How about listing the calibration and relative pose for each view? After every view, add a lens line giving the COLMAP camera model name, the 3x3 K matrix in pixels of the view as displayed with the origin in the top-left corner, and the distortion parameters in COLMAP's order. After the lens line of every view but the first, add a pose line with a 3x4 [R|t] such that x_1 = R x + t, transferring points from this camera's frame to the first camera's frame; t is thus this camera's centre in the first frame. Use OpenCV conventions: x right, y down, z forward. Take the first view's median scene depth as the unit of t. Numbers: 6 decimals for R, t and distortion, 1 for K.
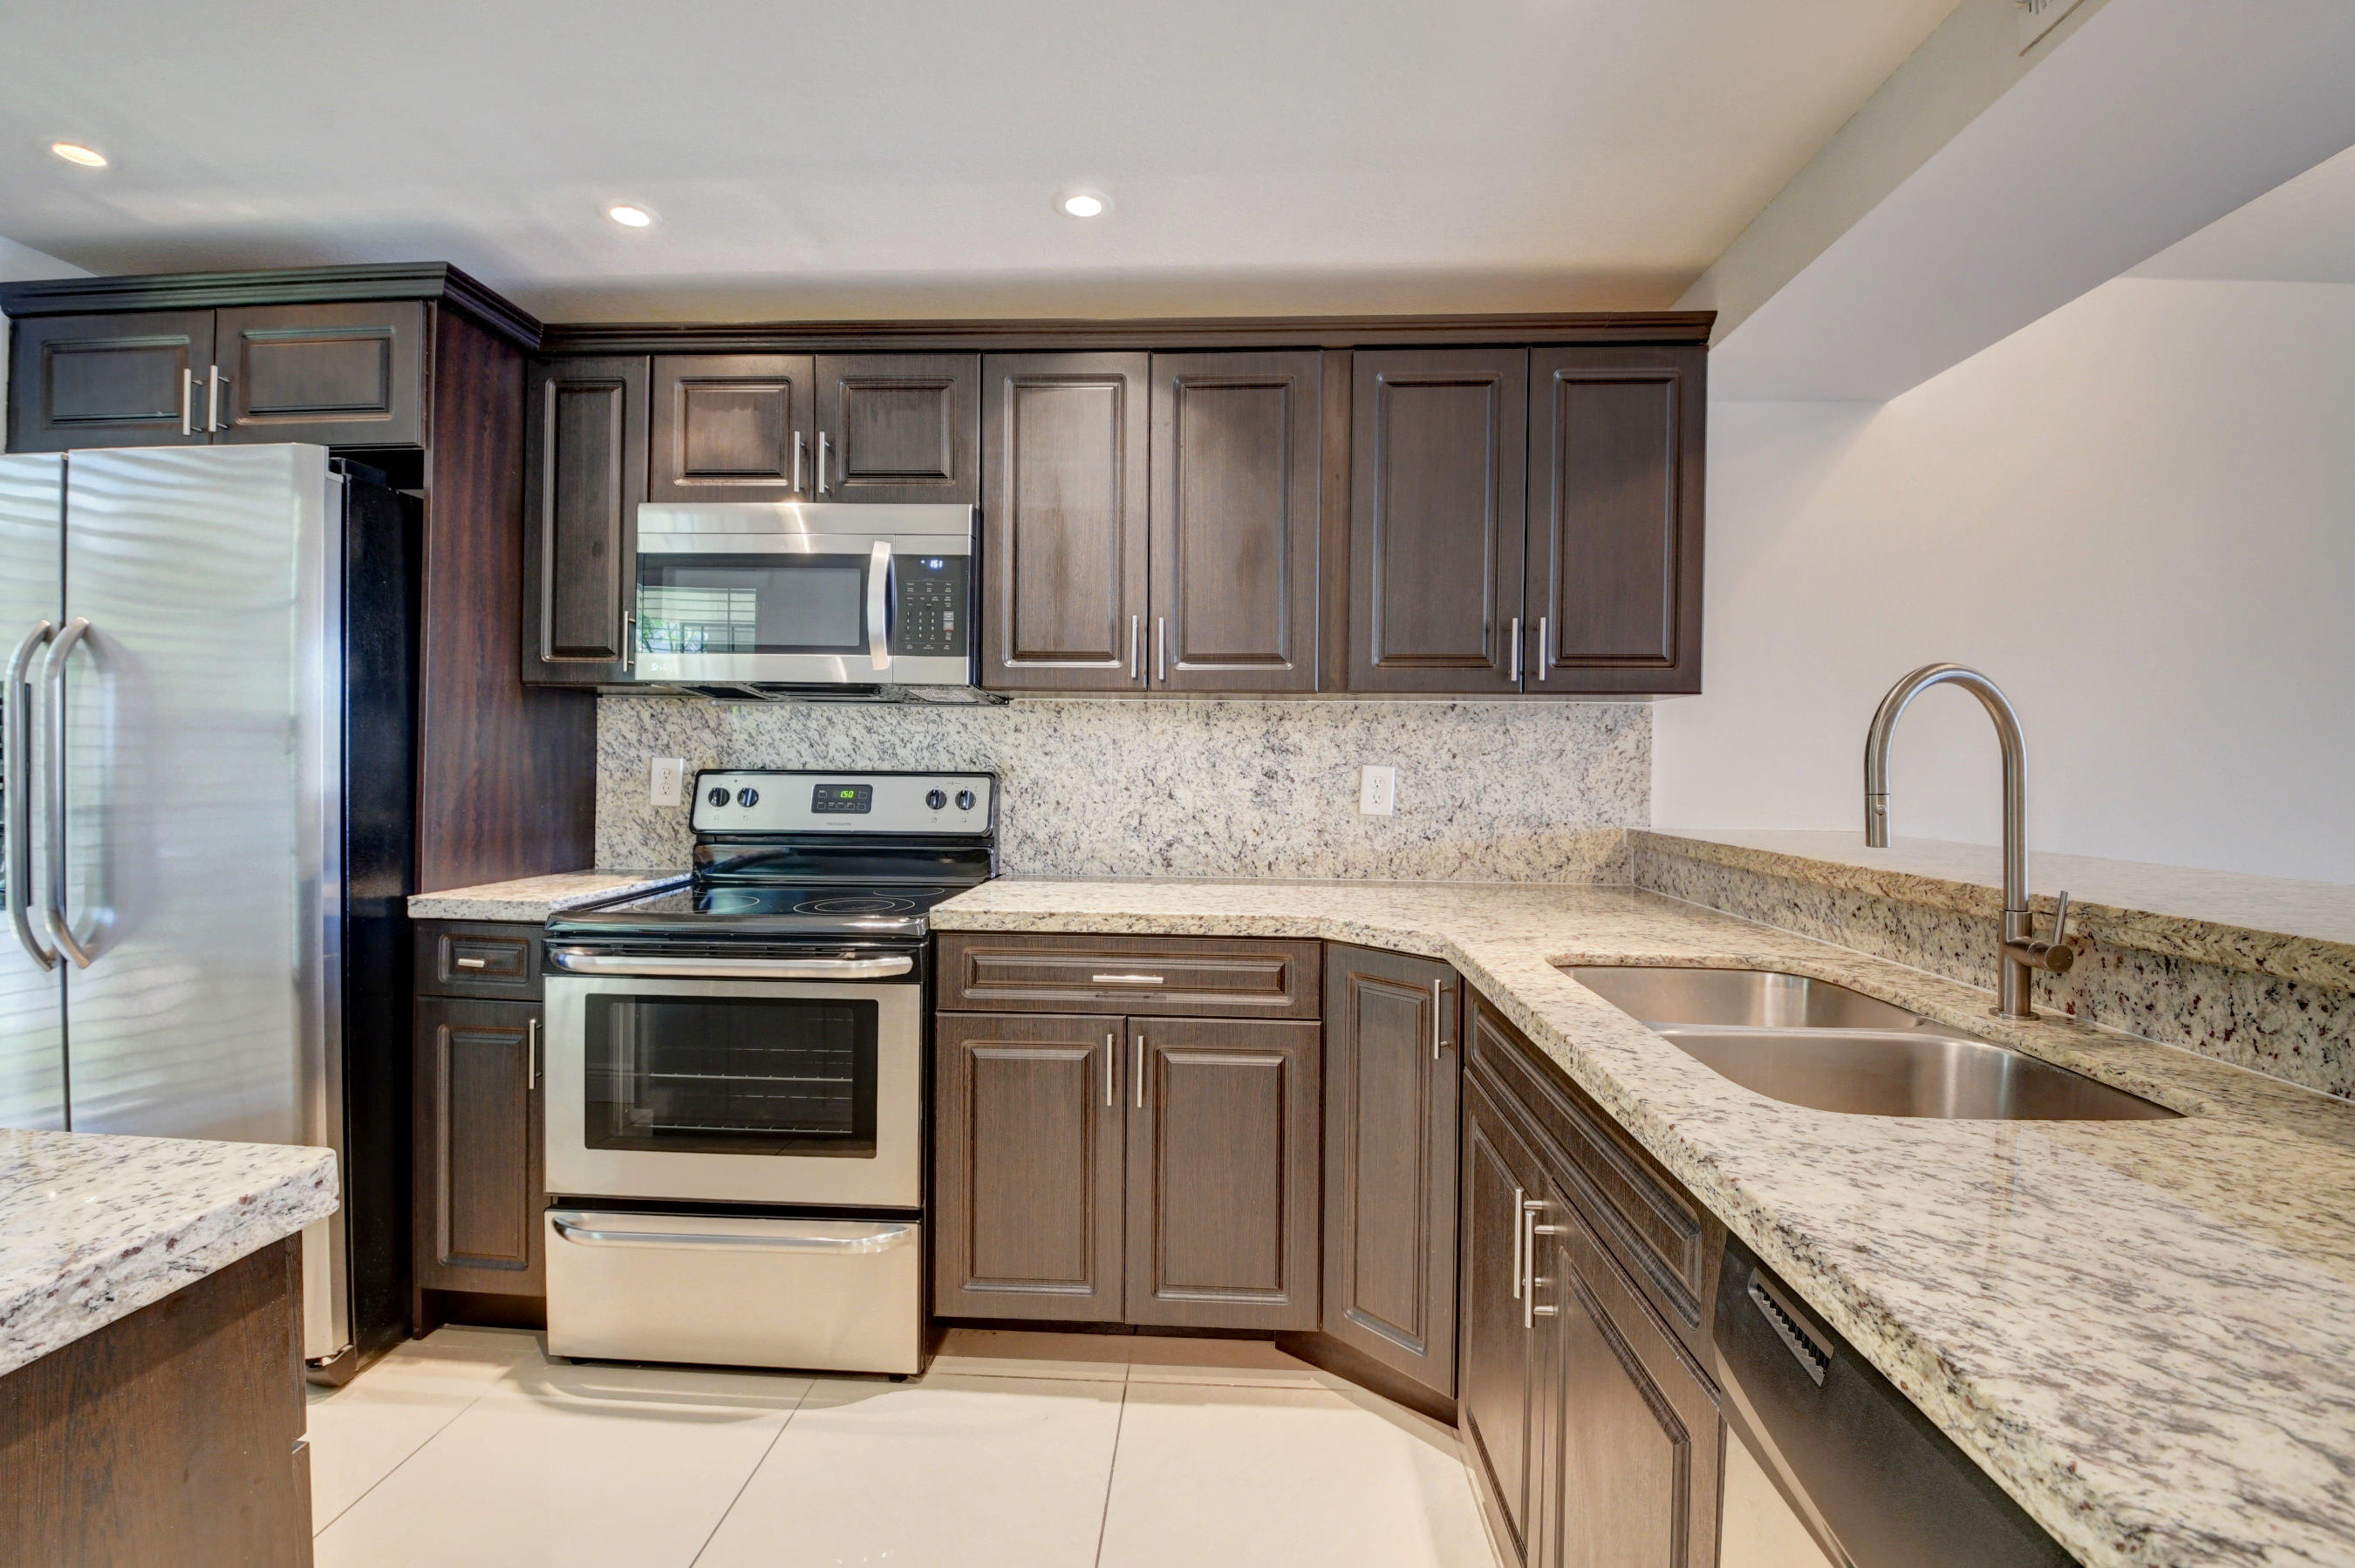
lens RADIAL K [[1040.8, 0, 1172.1], [0, 1040.8, 774.1], [0, 0, 1]] dist [-0.007101, -0.011270]
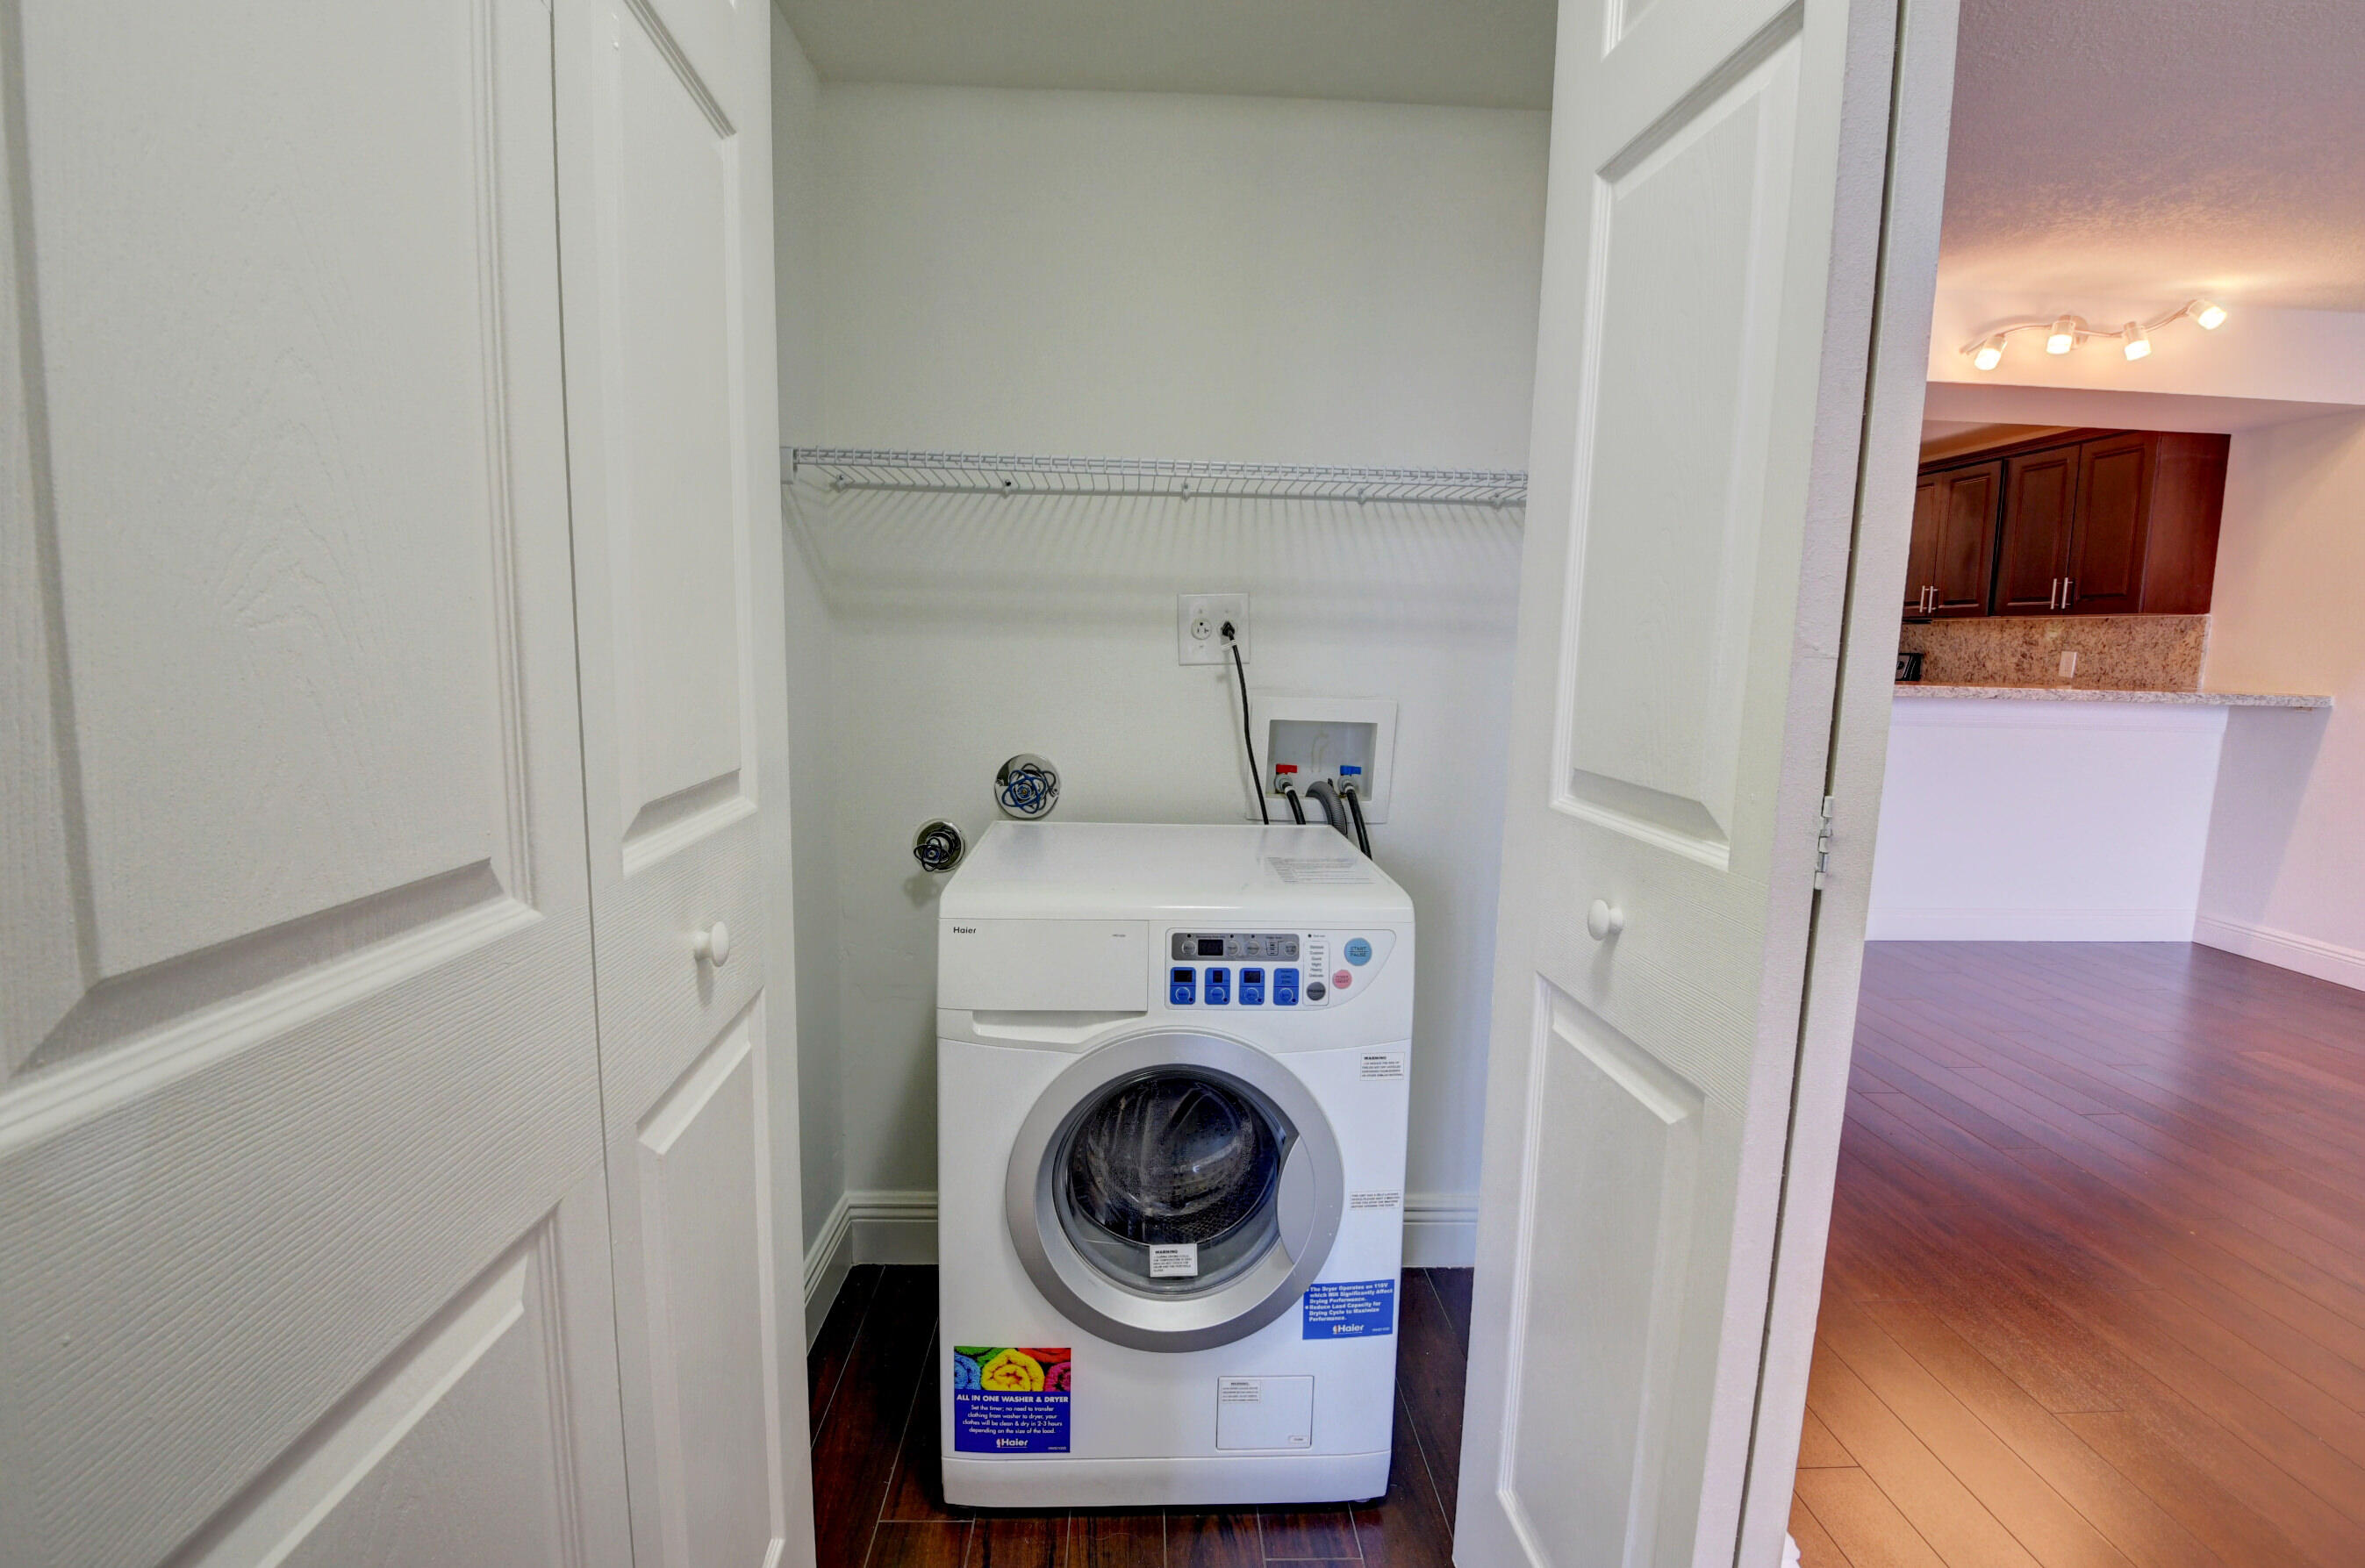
lens RADIAL K [[1045.3, 0, 1196.2], [0, 1045.3, 779.5], [0, 0, 1]] dist [-0.007101, -0.011270]
pose [[0.104093, 0.122752, -0.986963, 1.975228], [-0.021732, 0.992398, 0.121136, 0.031263], [0.994330, 0.008839, 0.105969, -0.809739]]
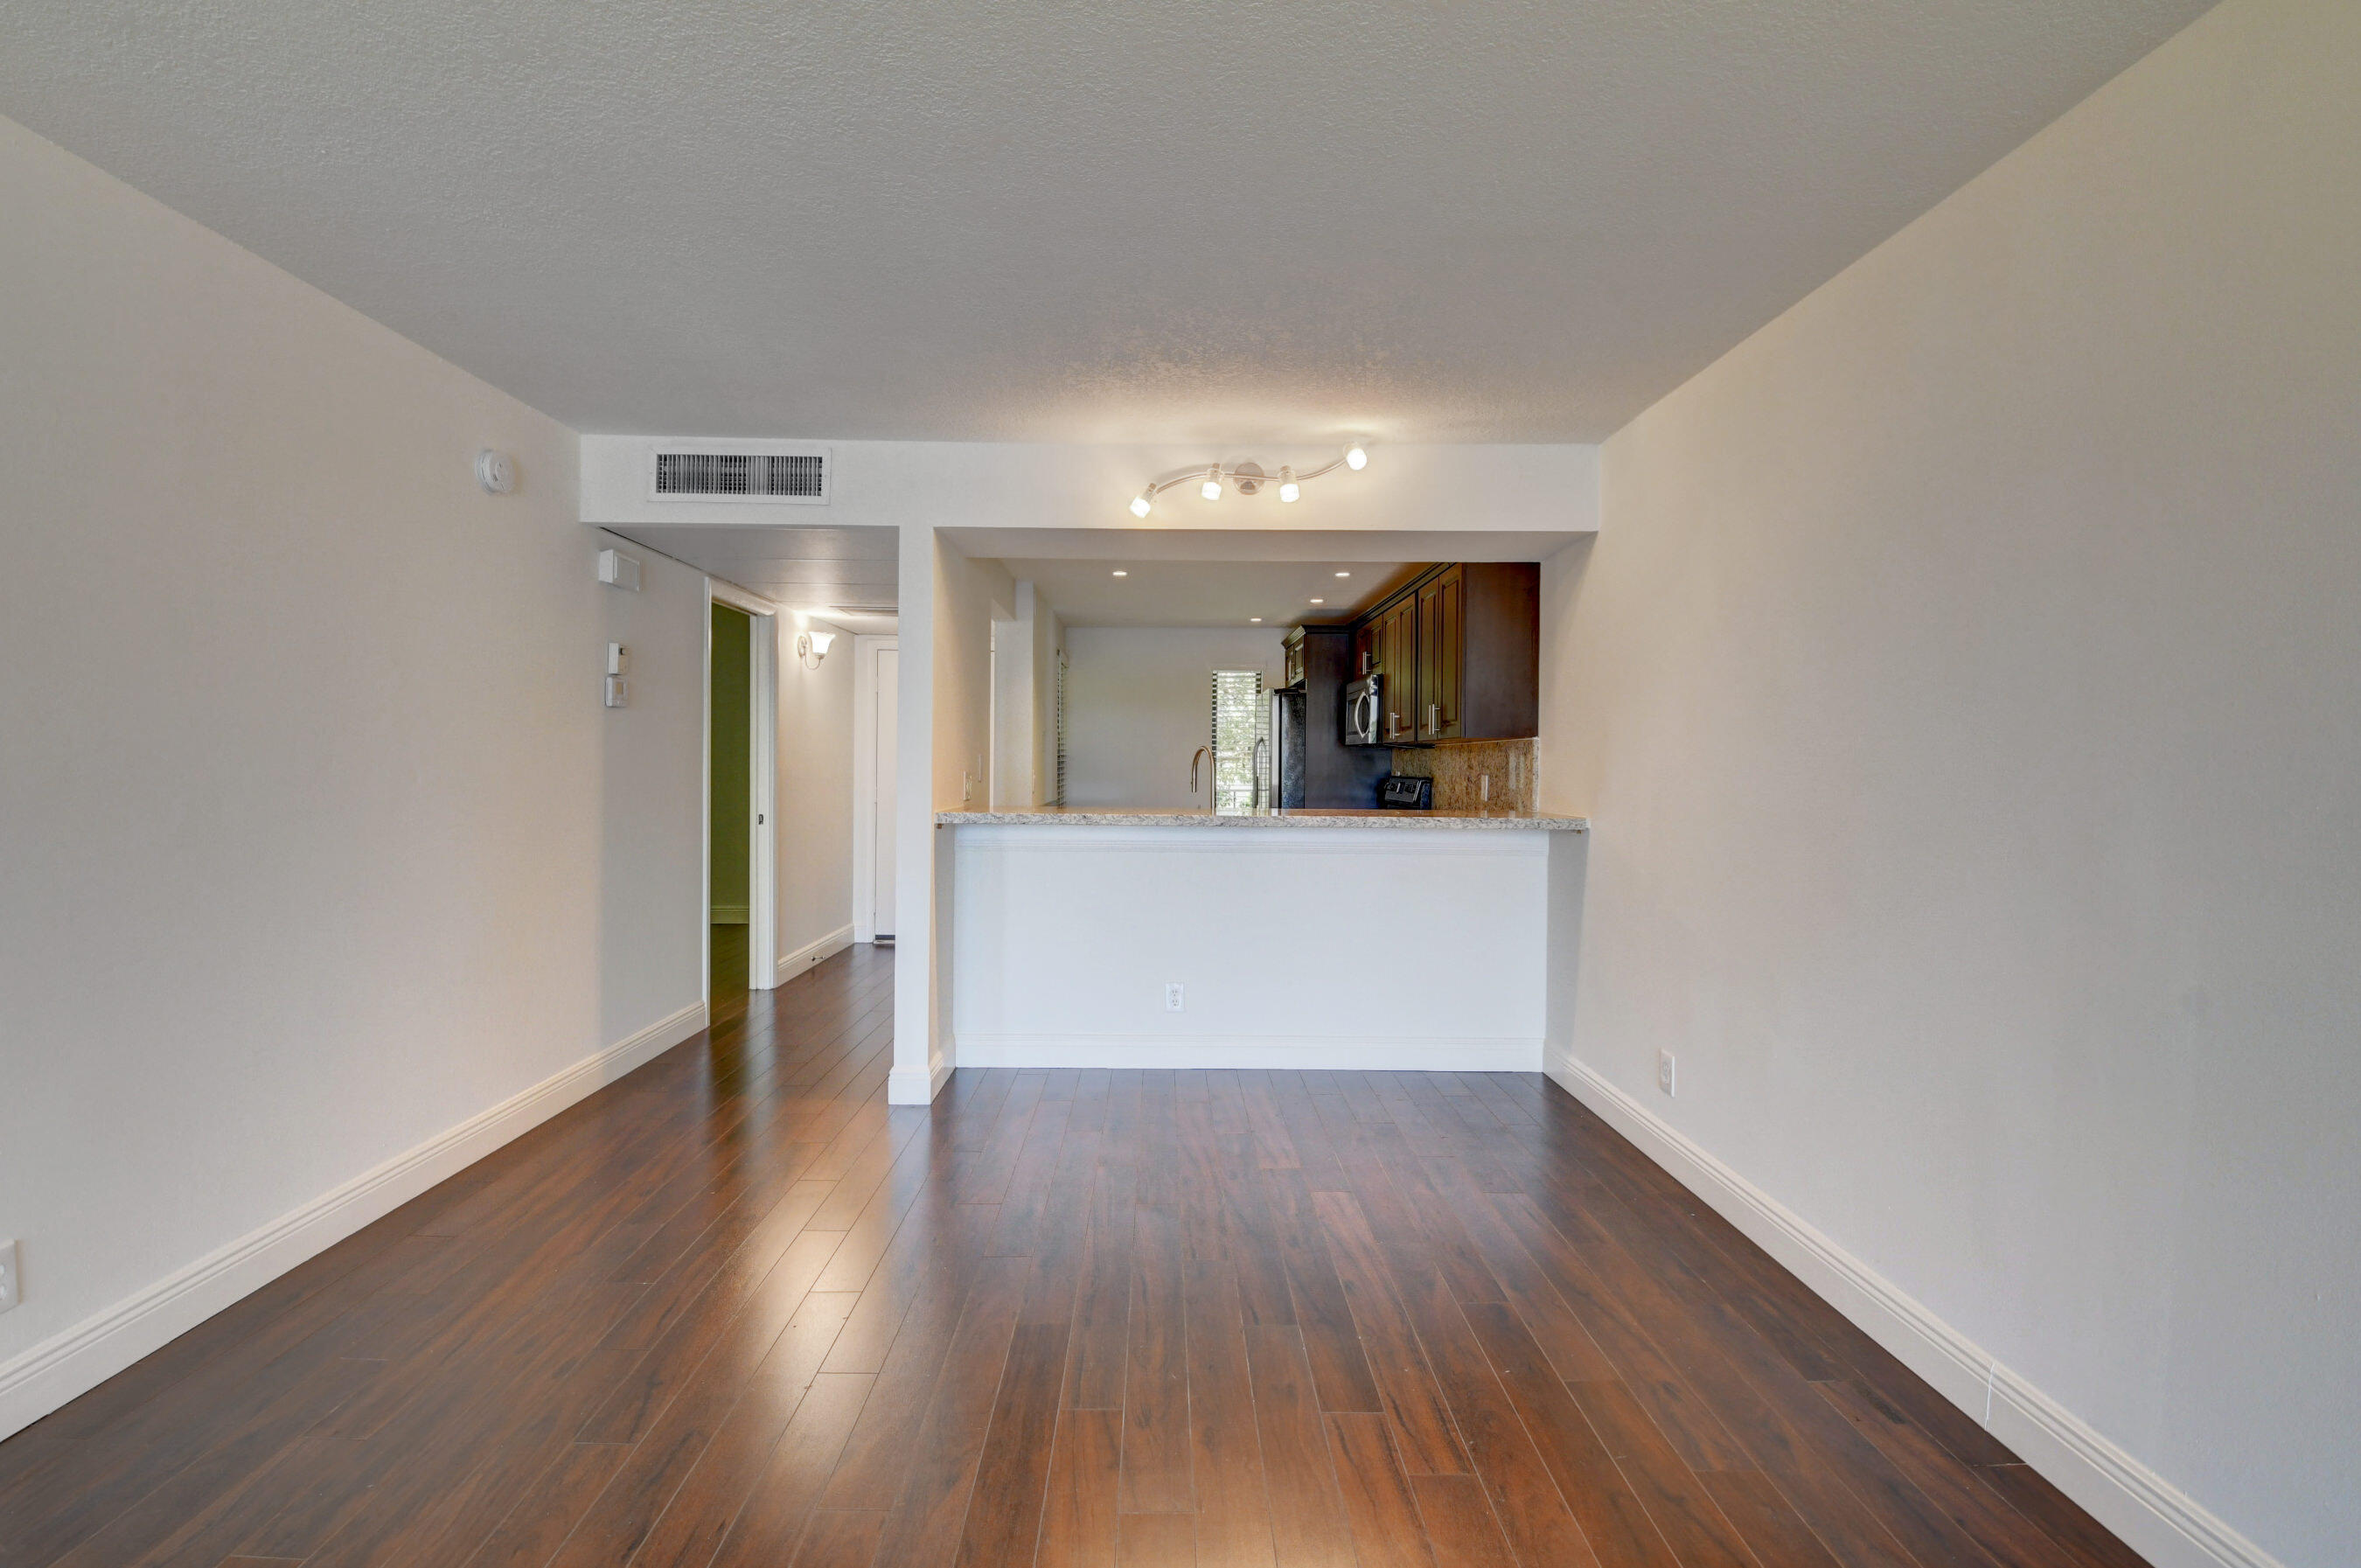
lens RADIAL K [[1043.6, 0, 1162.9], [0, 1043.6, 771.3], [0, 0, 1]] dist [-0.007101, -0.011270]
pose [[0.058168, -0.002285, -0.998304, 2.131351], [-0.015607, 0.999873, -0.003198, 0.000271], [0.998185, 0.015766, 0.058125, 0.297622]]
